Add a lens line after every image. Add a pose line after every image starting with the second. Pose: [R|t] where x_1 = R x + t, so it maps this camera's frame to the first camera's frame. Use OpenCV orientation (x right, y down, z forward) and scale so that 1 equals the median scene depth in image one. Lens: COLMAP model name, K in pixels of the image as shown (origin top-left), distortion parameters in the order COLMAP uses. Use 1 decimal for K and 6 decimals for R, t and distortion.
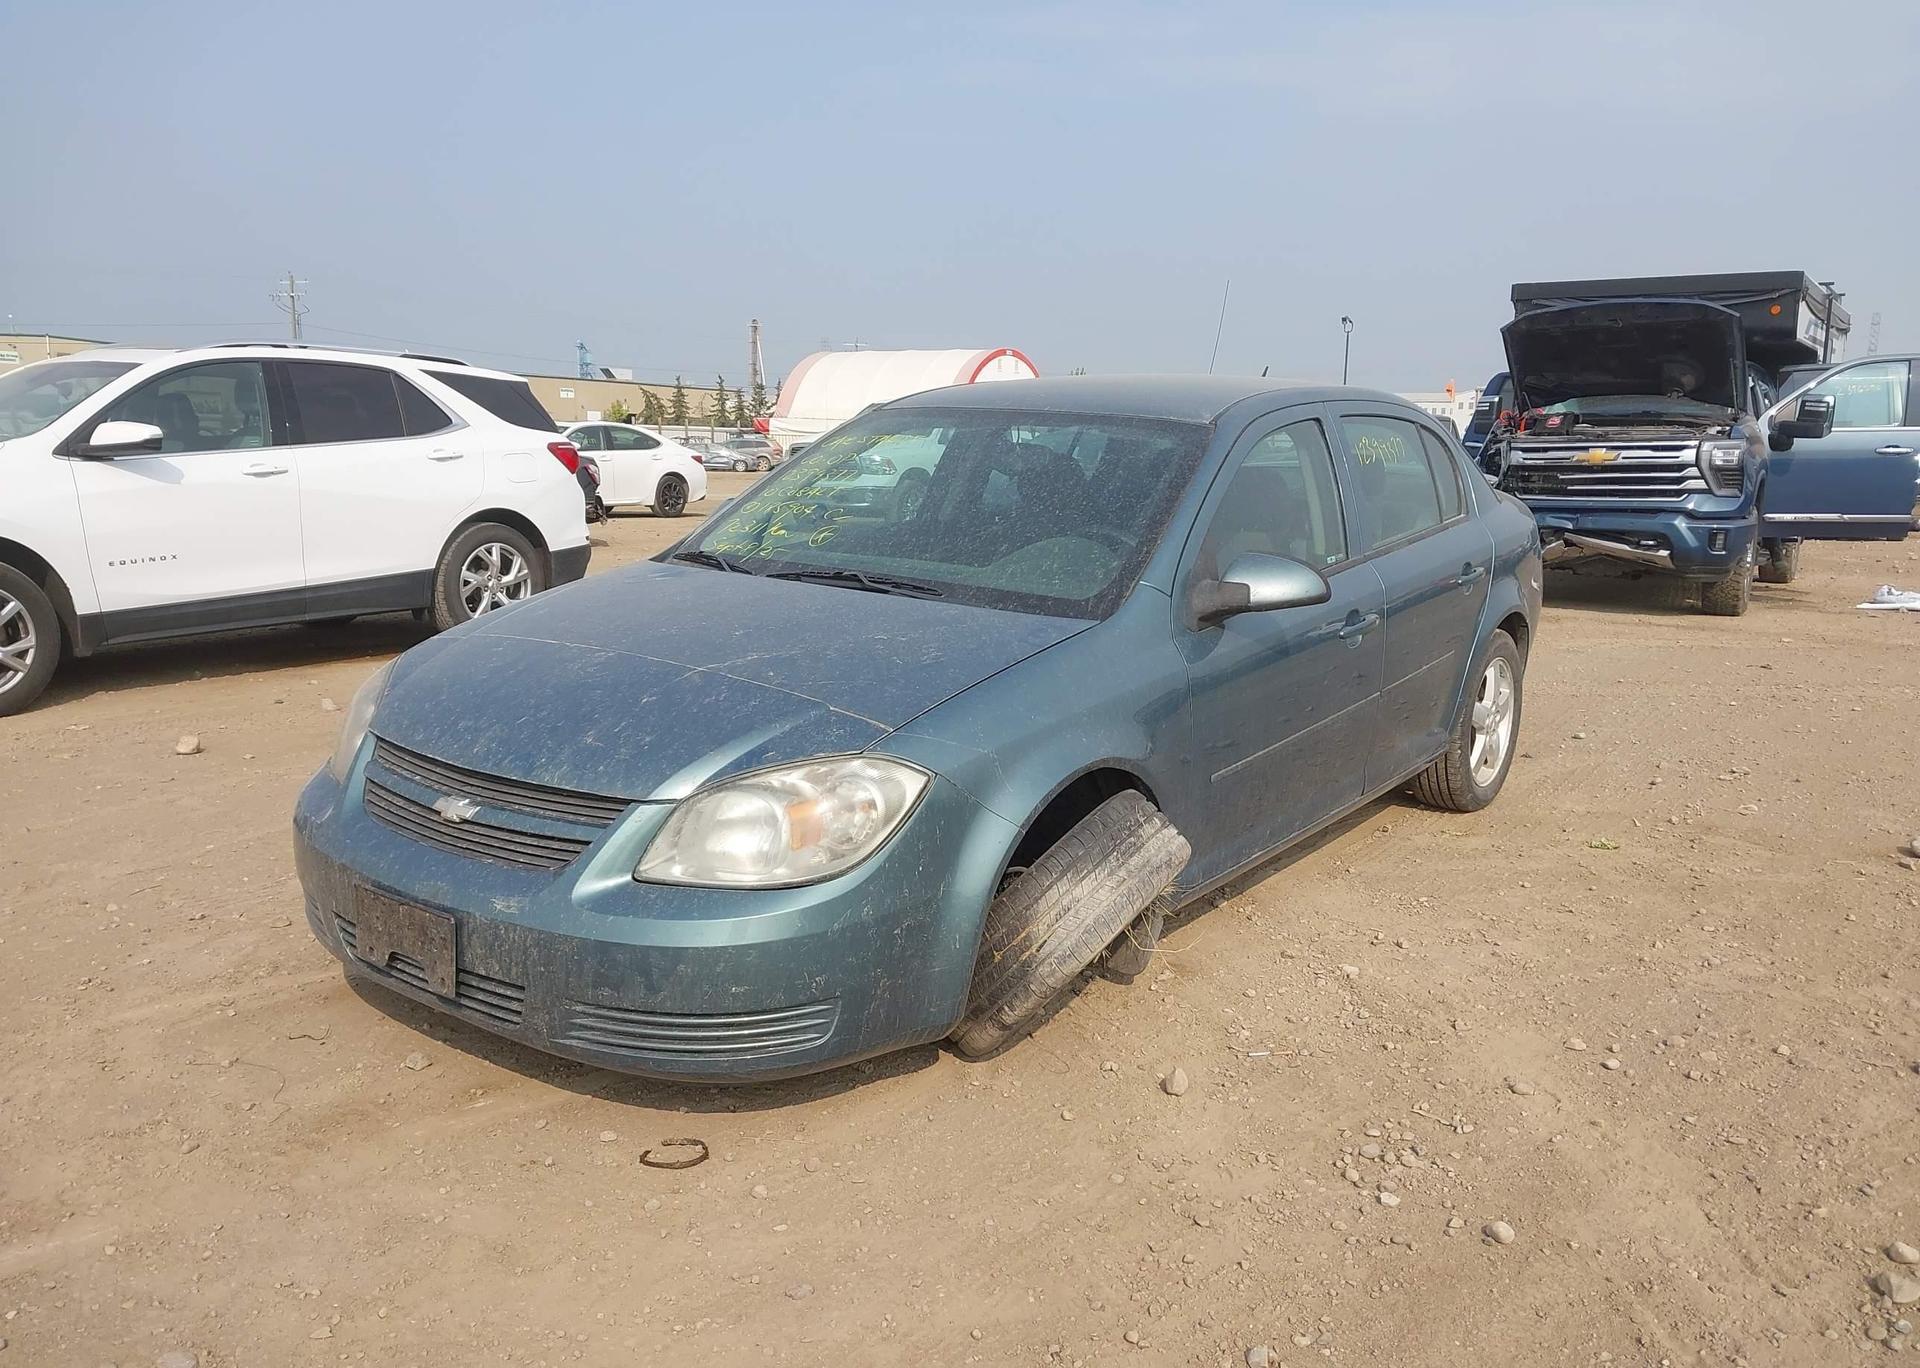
lens RADIAL K [[1512.4, 0, 953.0], [0, 1512.4, 678.2], [0, 0, 1]] dist [0.044781, -0.071970]
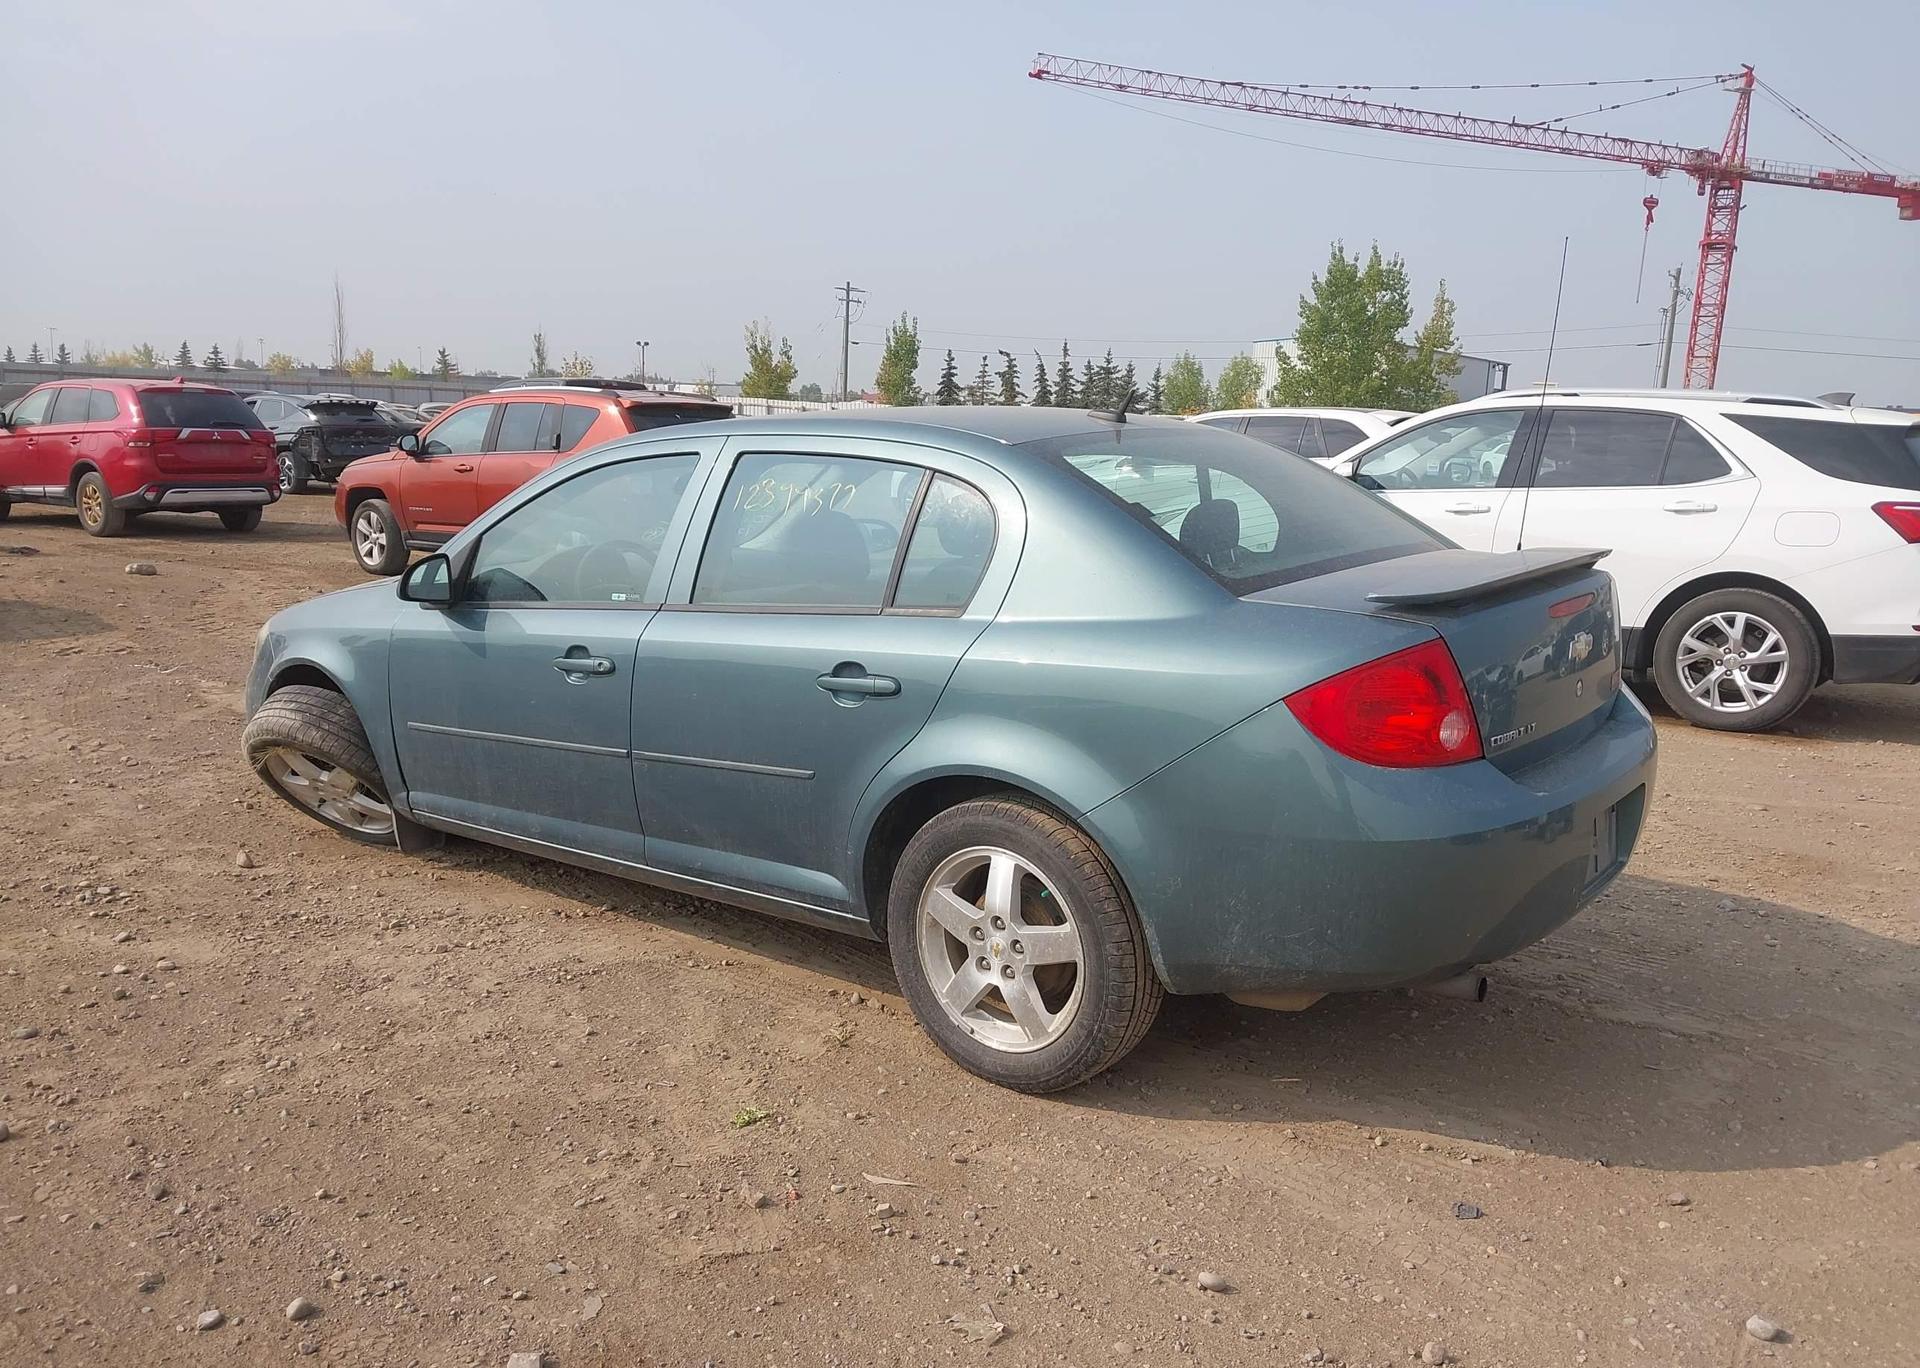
lens RADIAL K [[1512.4, 0, 949.4], [0, 1512.4, 698.4], [0, 0, 1]] dist [0.044781, -0.071970]
pose [[-0.031609, 0.162518, -0.986199, 0.733940], [-0.186922, 0.968323, 0.165563, -0.130721], [0.981866, 0.189576, -0.000229, 0.742205]]
